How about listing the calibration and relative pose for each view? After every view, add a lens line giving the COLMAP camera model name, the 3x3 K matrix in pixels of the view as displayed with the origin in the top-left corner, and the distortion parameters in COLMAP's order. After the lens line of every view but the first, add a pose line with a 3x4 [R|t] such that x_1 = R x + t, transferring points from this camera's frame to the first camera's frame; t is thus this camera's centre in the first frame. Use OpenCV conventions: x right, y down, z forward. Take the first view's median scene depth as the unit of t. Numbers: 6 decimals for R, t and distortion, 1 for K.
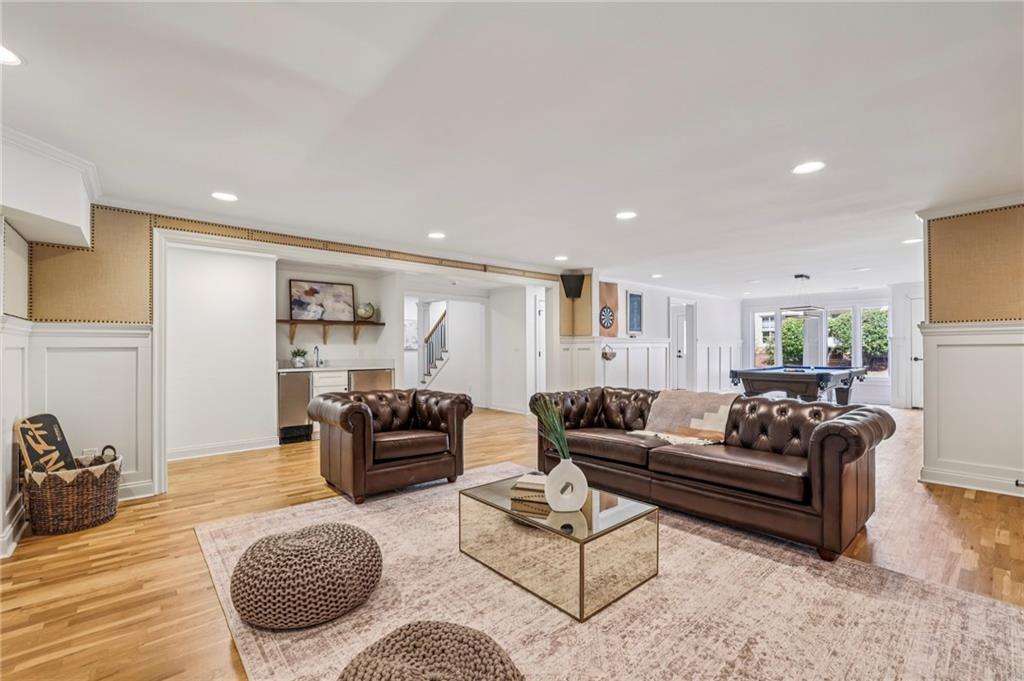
lens RADIAL K [[440.0, 0, 516.3], [0, 440.0, 343.0], [0, 0, 1]] dist [-0.021317, 0.000254]
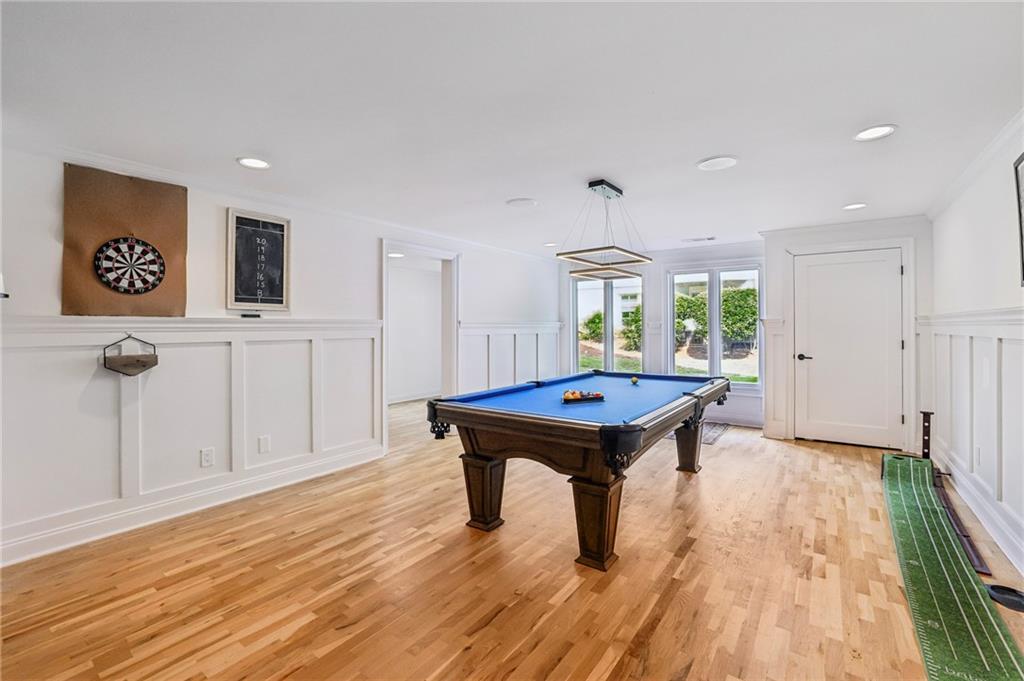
lens RADIAL K [[440.0, 0, 507.6], [0, 440.0, 332.8], [0, 0, 1]] dist [-0.021317, 0.000254]
pose [[0.977026, -0.002139, 0.213108, 0.405039], [-0.002318, 0.999784, 0.020664, -0.006907], [-0.213106, -0.020683, 0.976810, 0.503643]]
